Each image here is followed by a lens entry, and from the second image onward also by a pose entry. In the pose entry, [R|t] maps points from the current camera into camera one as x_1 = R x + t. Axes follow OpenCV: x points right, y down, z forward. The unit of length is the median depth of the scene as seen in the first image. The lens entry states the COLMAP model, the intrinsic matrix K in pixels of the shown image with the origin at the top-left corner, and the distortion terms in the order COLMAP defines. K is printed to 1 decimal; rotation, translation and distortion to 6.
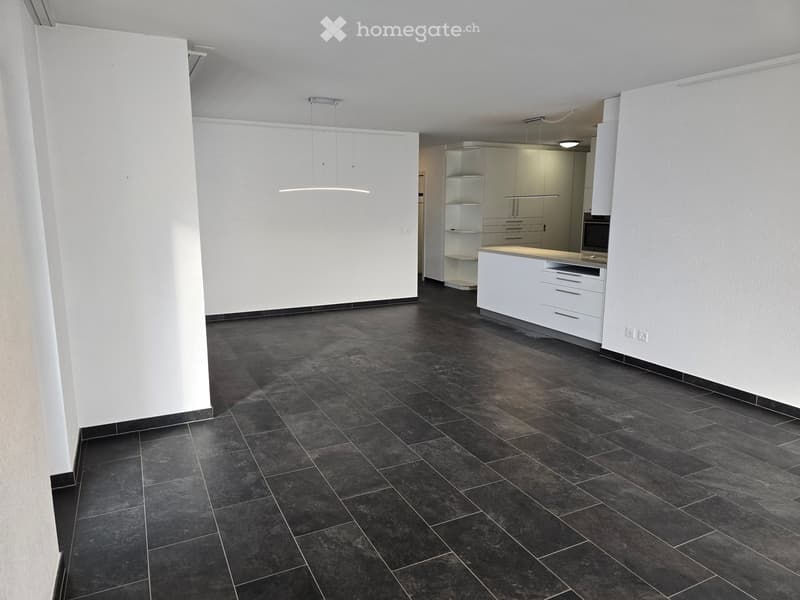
lens RADIAL K [[547.0, 0, 403.4], [0, 547.0, 302.6], [0, 0, 1]] dist [0.081580, -0.117229]
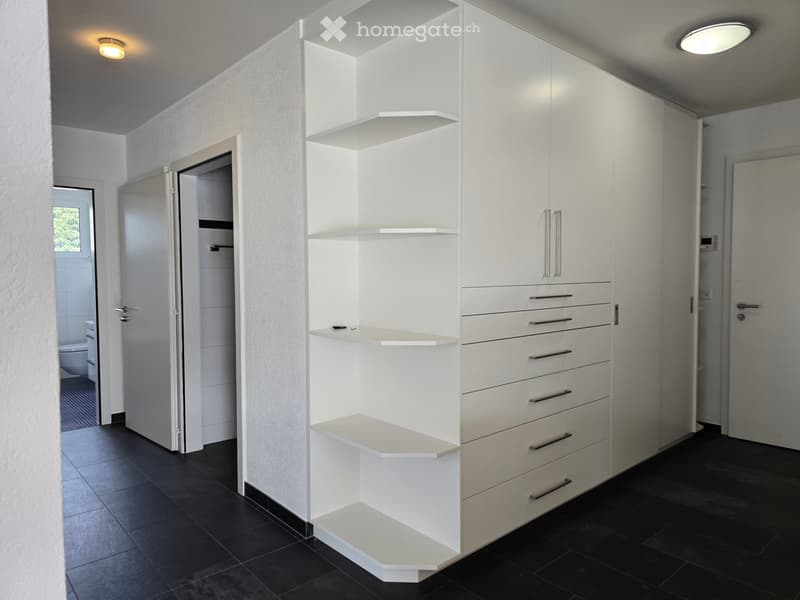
lens RADIAL K [[547.0, 0, 403.4], [0, 547.0, 302.6], [0, 0, 1]] dist [0.081580, -0.117229]
pose [[0.960697, -0.016200, 0.277126, 0.046717], [0.051042, 0.991584, -0.118980, -0.112801], [-0.272867, 0.128448, 0.953438, 0.737568]]
